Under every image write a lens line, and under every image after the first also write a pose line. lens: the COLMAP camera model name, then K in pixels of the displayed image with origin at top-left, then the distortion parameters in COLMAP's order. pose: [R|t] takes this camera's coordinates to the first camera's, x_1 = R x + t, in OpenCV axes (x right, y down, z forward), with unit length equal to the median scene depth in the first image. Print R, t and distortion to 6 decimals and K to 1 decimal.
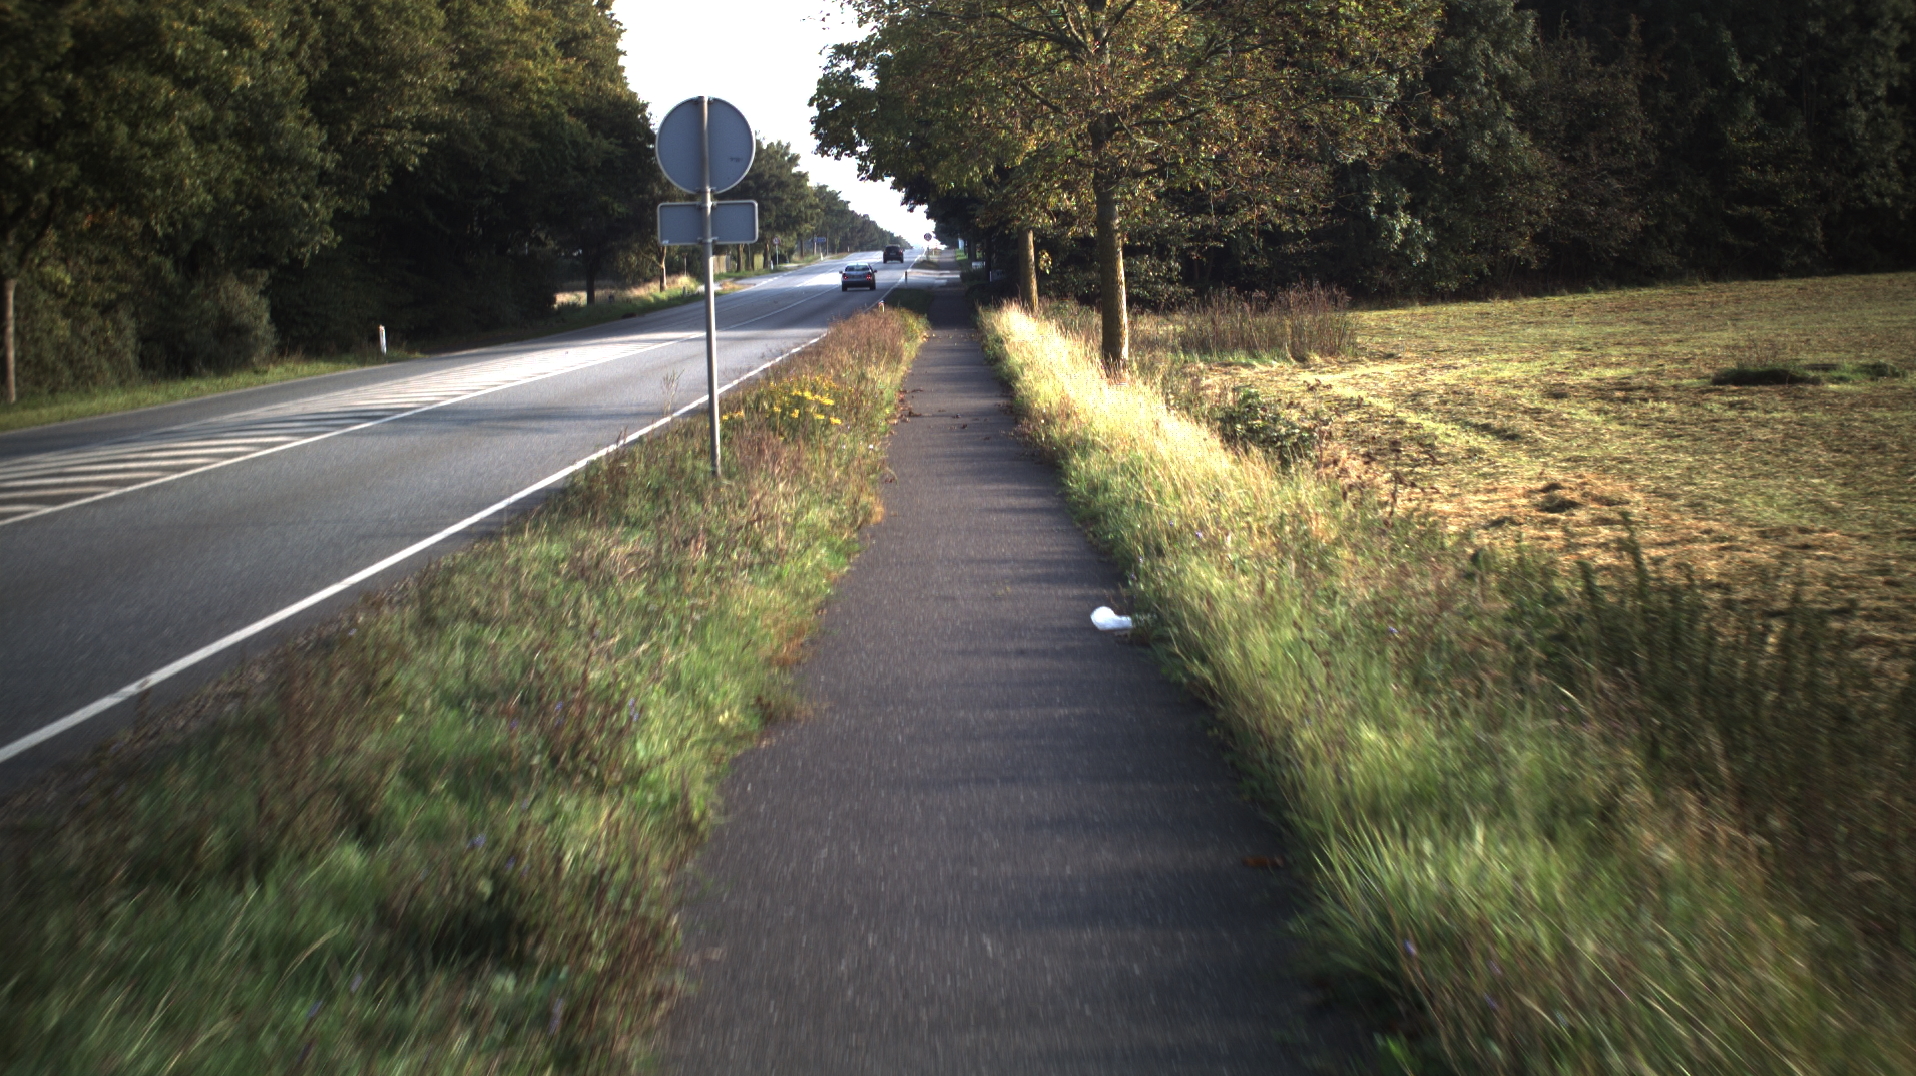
lens RADIAL K [[1953.7, 0, 958.0], [0, 1953.7, 538.0], [0, 0, 1]] dist [-0.056098, 0.014812]
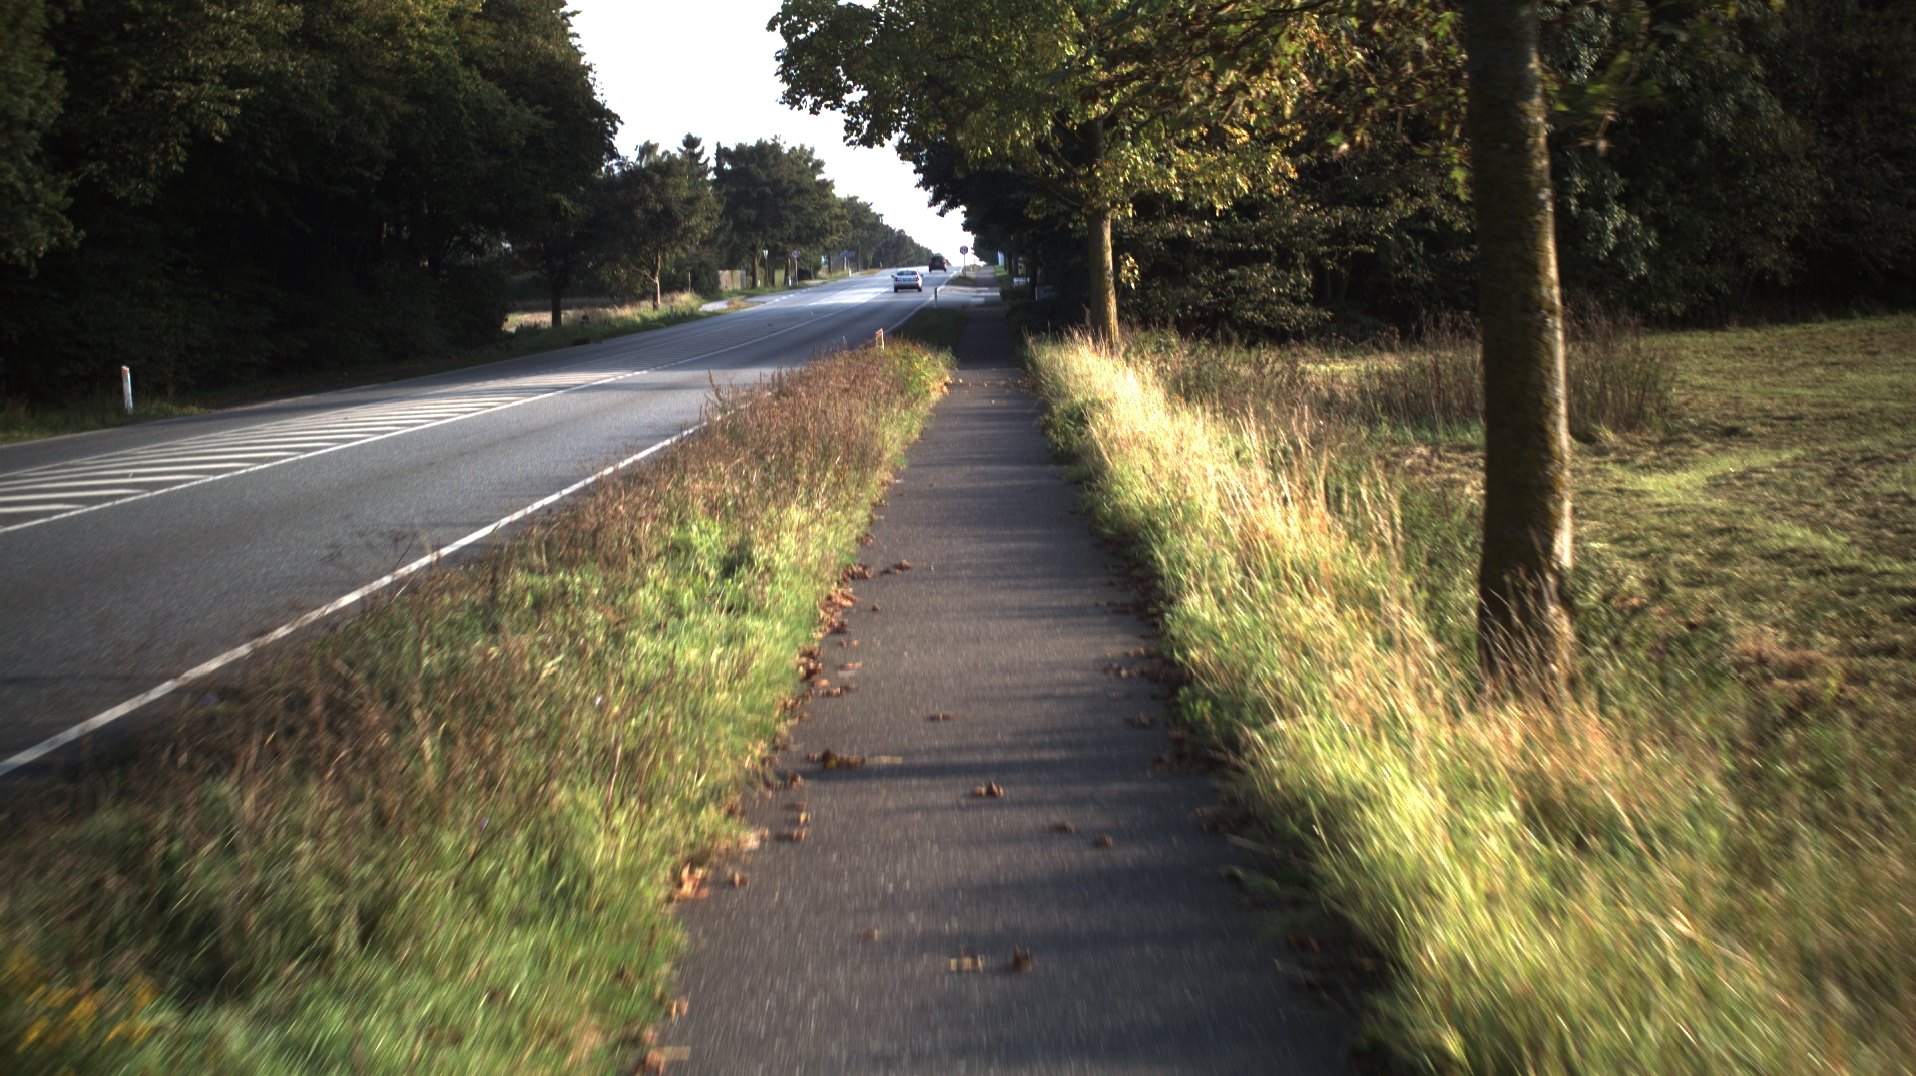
lens RADIAL K [[1953.7, 0, 958.0], [0, 1953.7, 538.0], [0, 0, 1]] dist [-0.056098, 0.014812]
pose [[0.999793, 0.004753, -0.019787, 0.000279], [-0.004936, 0.999946, -0.009198, -0.041122], [0.019742, 0.009294, 0.999762, 0.311877]]
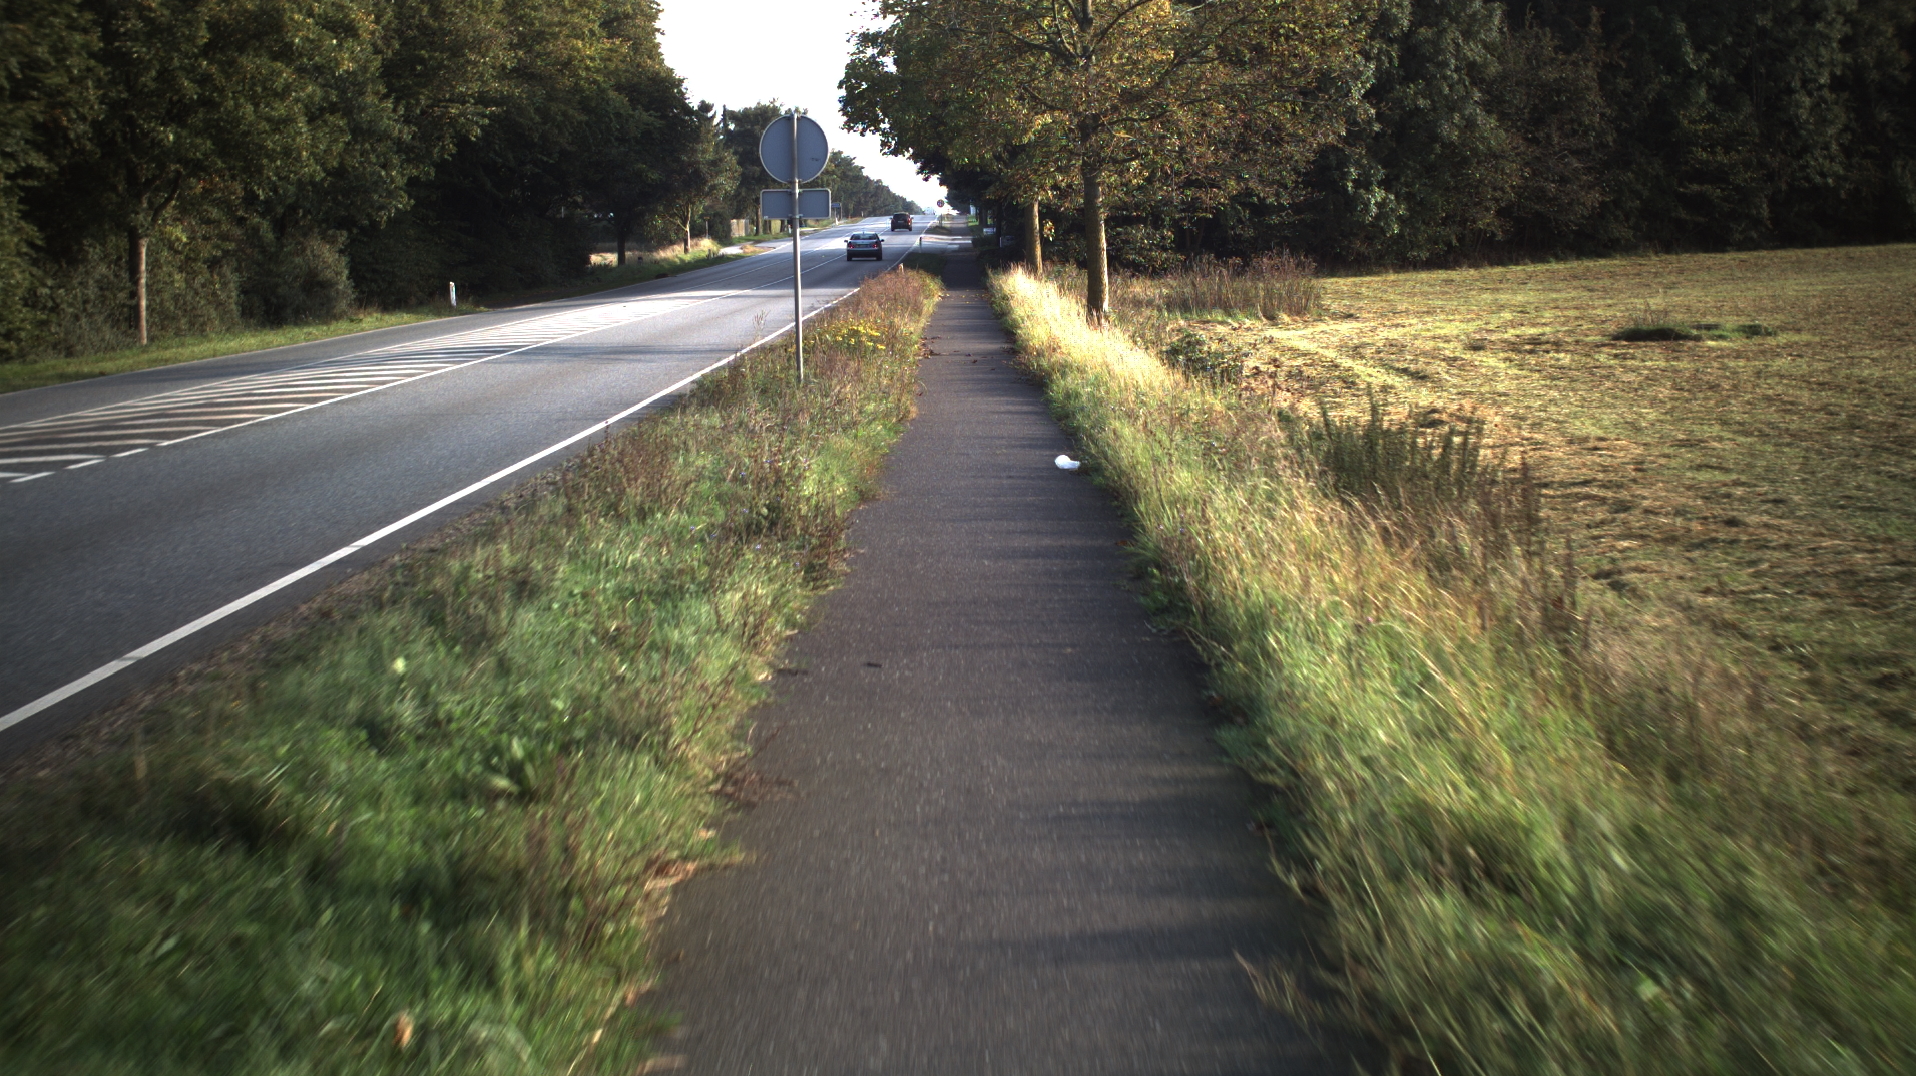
lens RADIAL K [[1954.6, 0, 975.0], [0, 1954.6, 515.0], [0, 0, 1]] dist [-0.060202, 0.003725]
pose [[0.999951, 0.008915, 0.004189, -0.000503], [-0.008939, 0.999943, 0.005845, 0.013567], [-0.004136, -0.005882, 0.999974, -0.103771]]
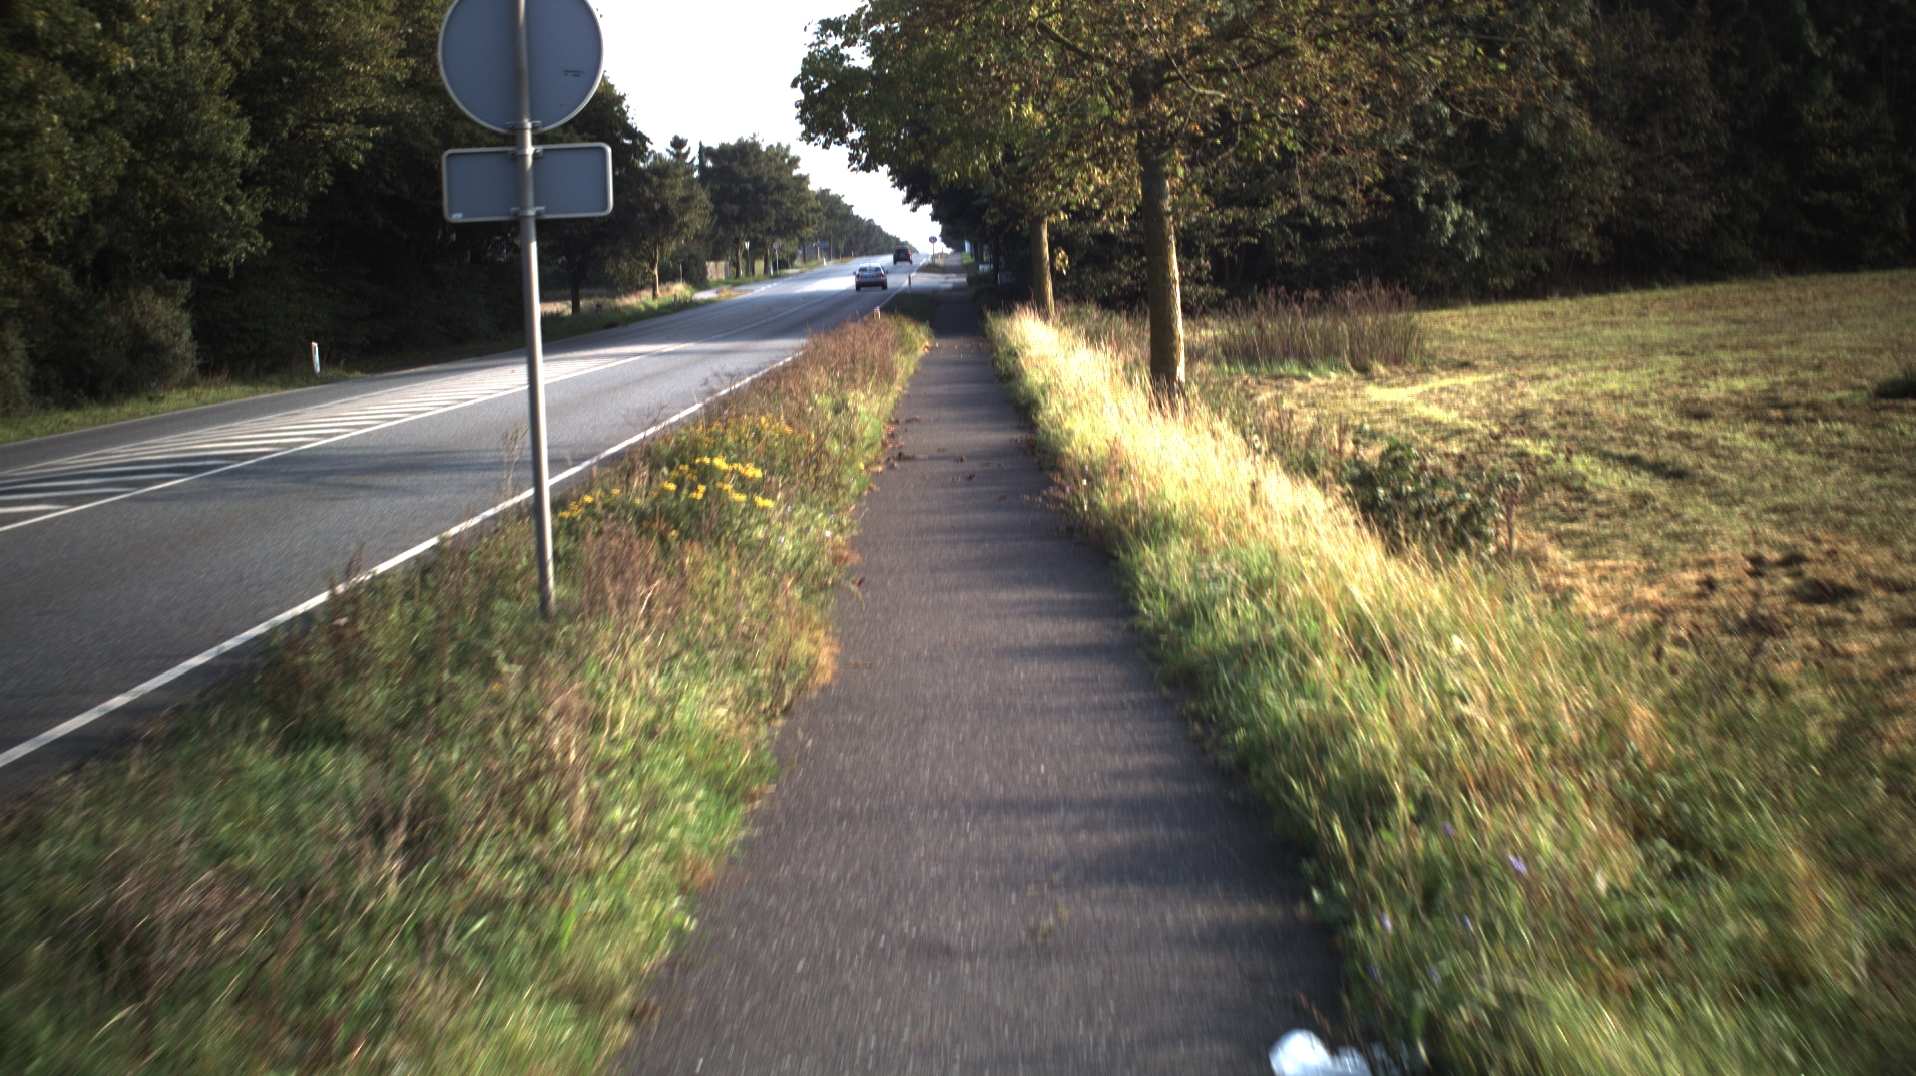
lens RADIAL K [[1953.7, 0, 958.0], [0, 1953.7, 538.0], [0, 0, 1]] dist [-0.056098, 0.014812]
pose [[0.999922, -0.011341, -0.005165, 0.000737], [0.011329, 0.999933, -0.002317, -0.013015], [0.005191, 0.002259, 0.999984, 0.104205]]
